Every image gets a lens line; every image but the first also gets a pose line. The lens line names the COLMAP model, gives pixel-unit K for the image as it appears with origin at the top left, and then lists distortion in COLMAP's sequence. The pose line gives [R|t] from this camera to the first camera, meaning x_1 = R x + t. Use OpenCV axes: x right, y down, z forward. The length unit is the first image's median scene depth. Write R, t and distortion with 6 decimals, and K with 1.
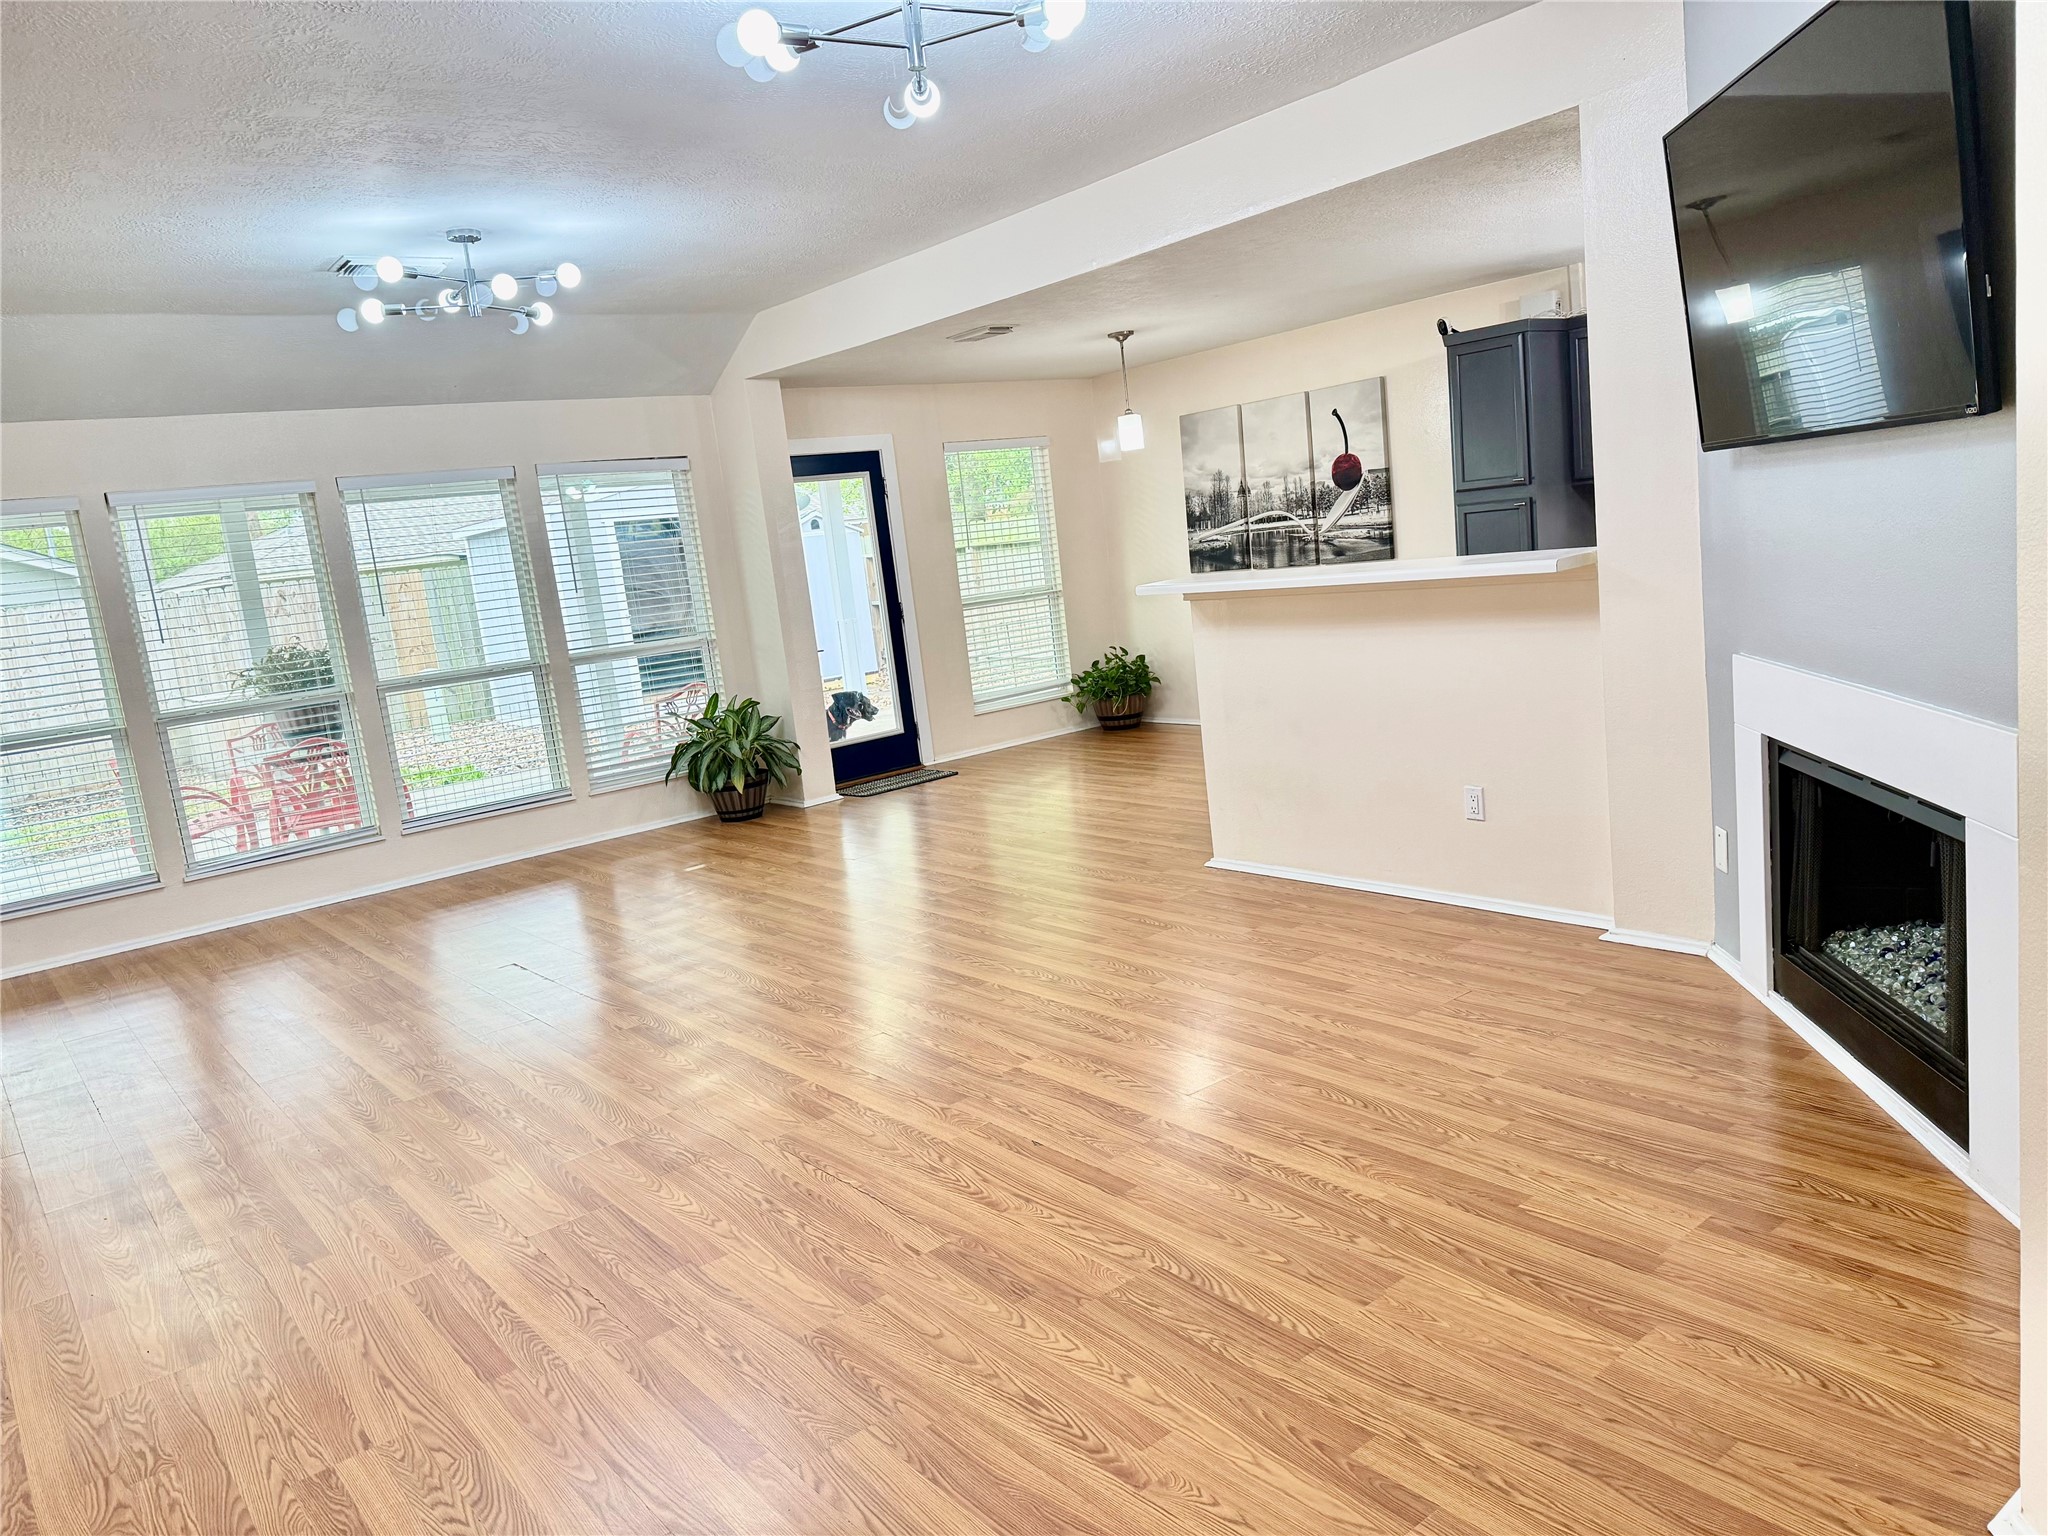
lens RADIAL K [[1436.6, 0, 1039.2], [0, 1436.6, 765.7], [0, 0, 1]] dist [0.072126, -0.067010]
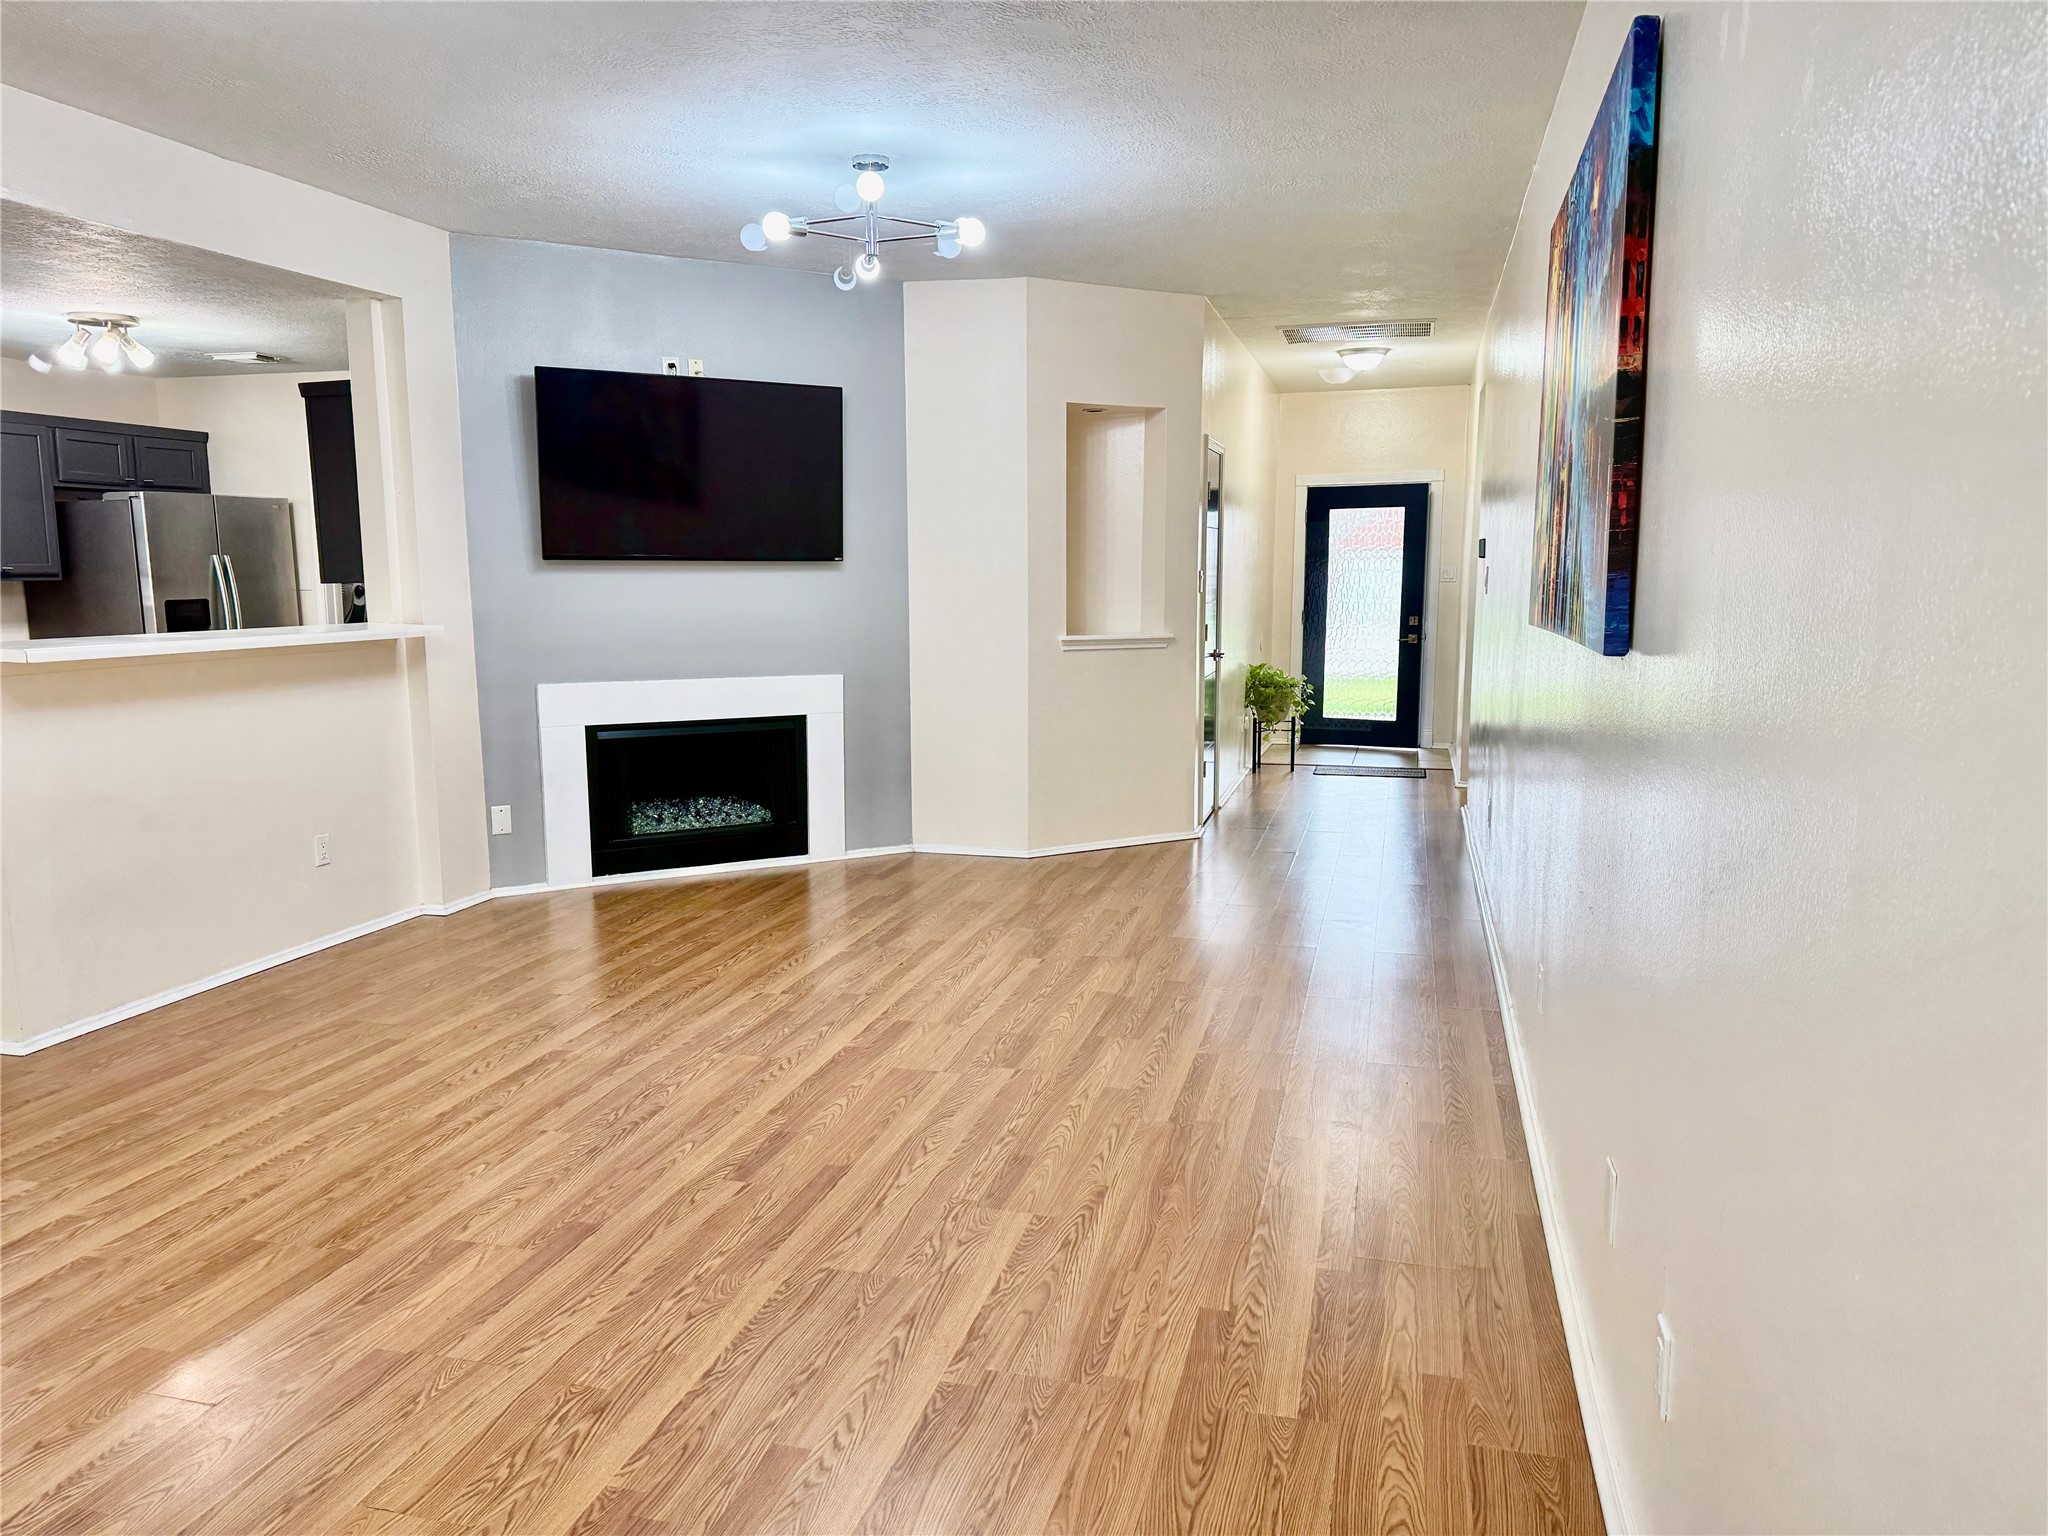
lens RADIAL K [[1436.6, 0, 1032.2], [0, 1436.6, 770.1], [0, 0, 1]] dist [0.072126, -0.067010]
pose [[-0.599227, 0.000165, 0.800579, -1.179801], [0.193787, 0.970292, 0.144848, -0.114953], [-0.776771, 0.241939, -0.581457, 1.576565]]
